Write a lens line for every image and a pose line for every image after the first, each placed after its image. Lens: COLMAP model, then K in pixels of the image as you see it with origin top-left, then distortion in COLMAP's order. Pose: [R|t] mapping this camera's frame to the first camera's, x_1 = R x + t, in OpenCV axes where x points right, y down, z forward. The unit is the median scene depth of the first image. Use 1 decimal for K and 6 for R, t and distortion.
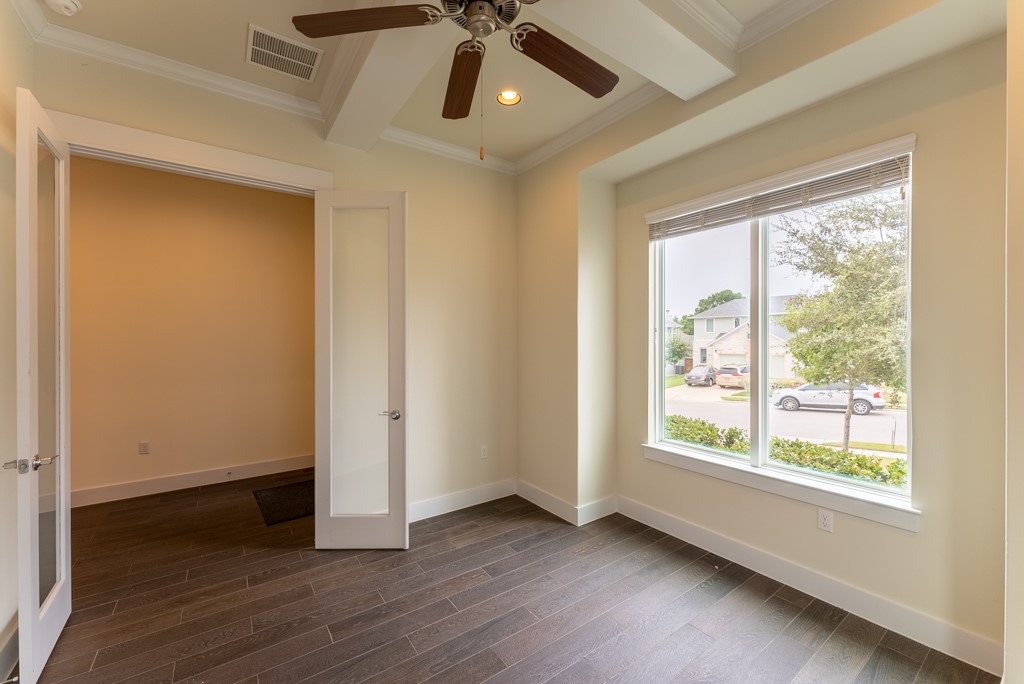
lens RADIAL K [[419.3, 0, 514.3], [0, 419.3, 340.7], [0, 0, 1]] dist [0.000041, -0.000028]
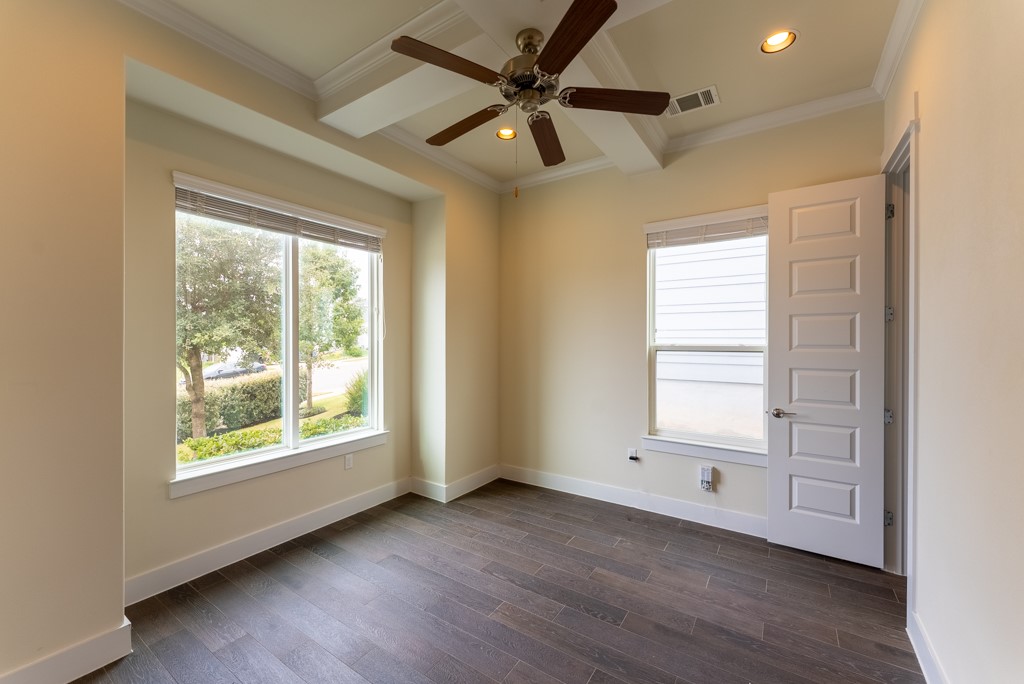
lens RADIAL K [[419.3, 0, 514.3], [0, 419.3, 340.7], [0, 0, 1]] dist [0.000041, -0.000028]
pose [[-0.376005, 0.002383, 0.926615, -0.682198], [0.007769, 0.999970, 0.000581, 0.004655], [-0.926585, 0.007417, -0.376012, 0.808924]]
